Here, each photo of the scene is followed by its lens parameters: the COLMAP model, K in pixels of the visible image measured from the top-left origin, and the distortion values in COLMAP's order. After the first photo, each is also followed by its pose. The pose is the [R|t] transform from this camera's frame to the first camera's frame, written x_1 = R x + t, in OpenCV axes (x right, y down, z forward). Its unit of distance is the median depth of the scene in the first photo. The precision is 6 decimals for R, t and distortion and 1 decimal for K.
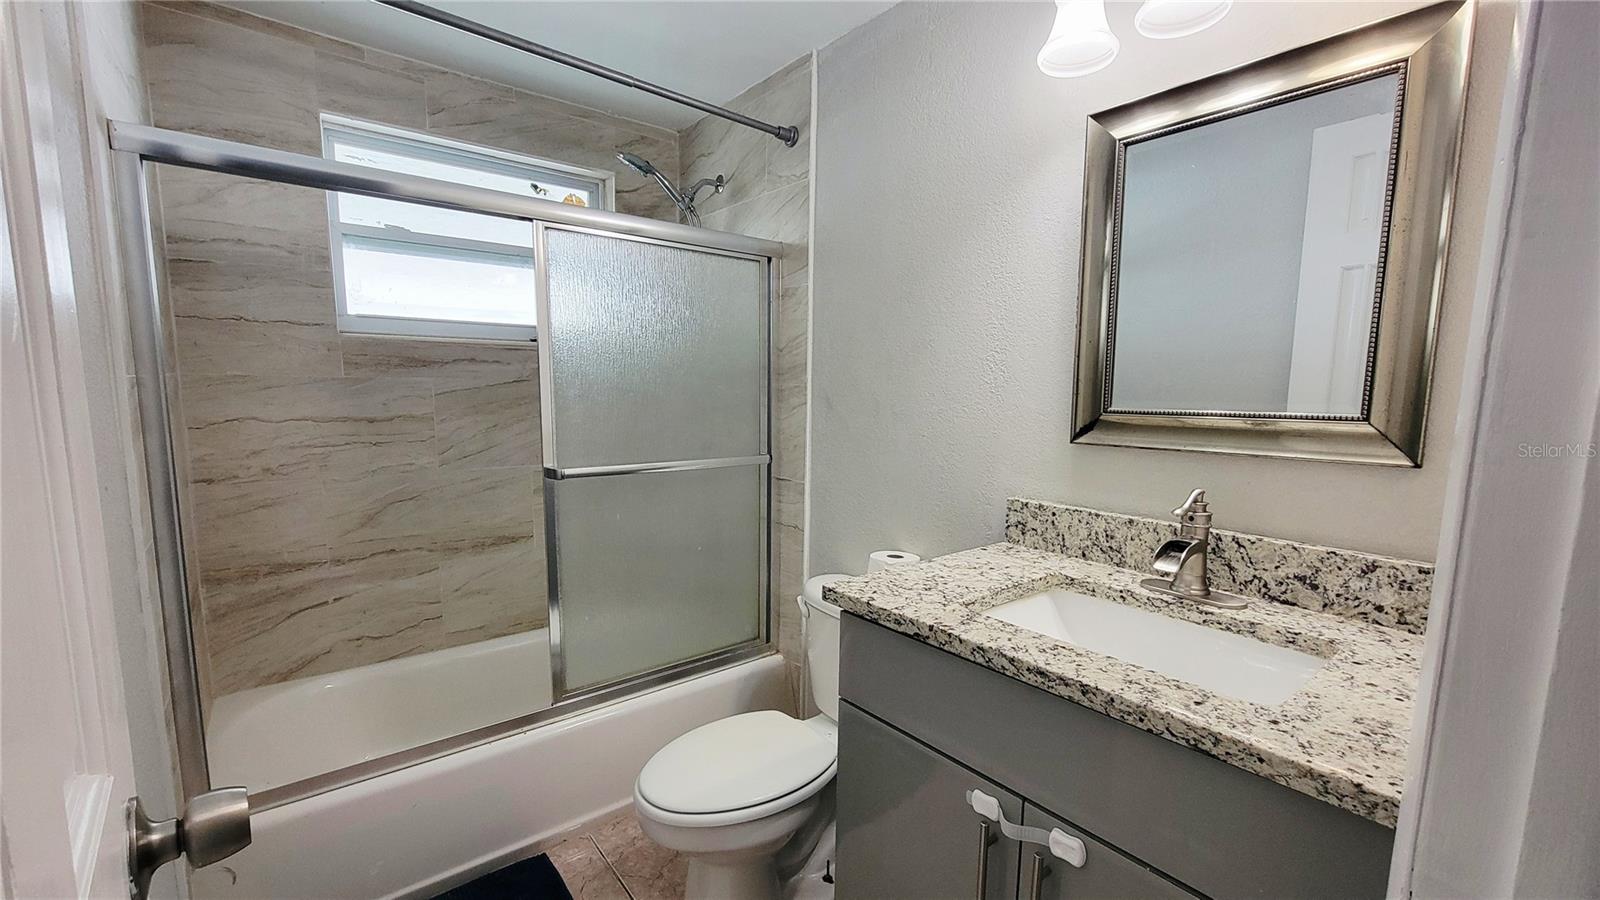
lens RADIAL K [[656.6, 0, 801.8], [0, 656.6, 457.3], [0, 0, 1]] dist [-0.007402, 0.003283]
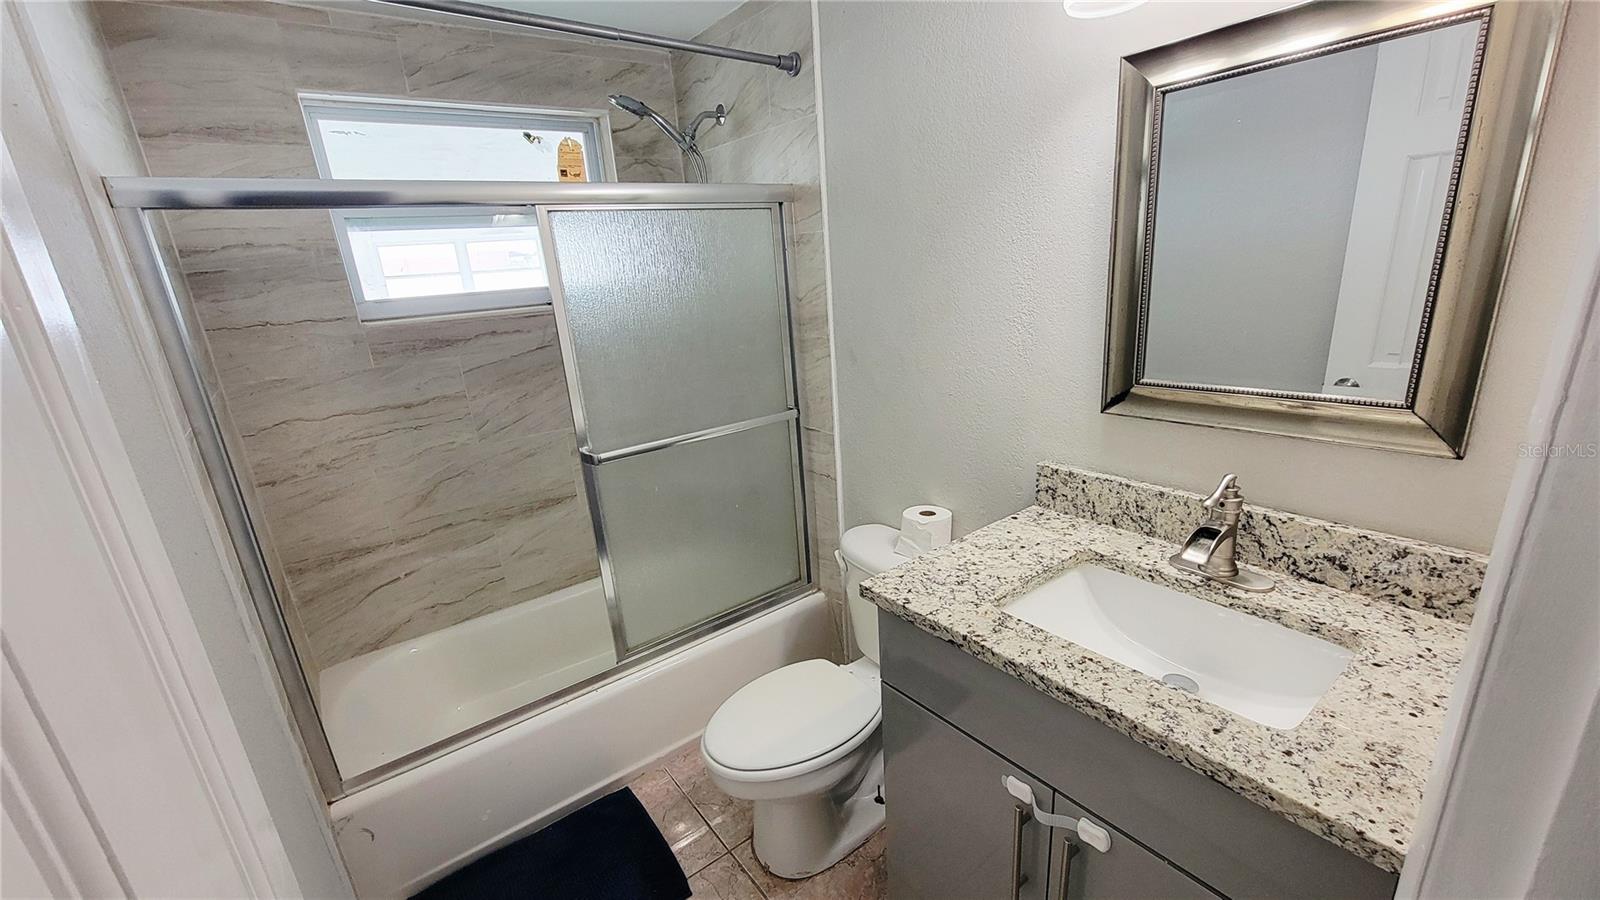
lens RADIAL K [[656.6, 0, 800.9], [0, 656.6, 465.4], [0, 0, 1]] dist [-0.007402, 0.003283]
pose [[0.996254, -0.069084, -0.052012, 0.003903], [0.077292, 0.981111, 0.177335, -0.117980], [0.038778, -0.180691, 0.982775, -0.002222]]
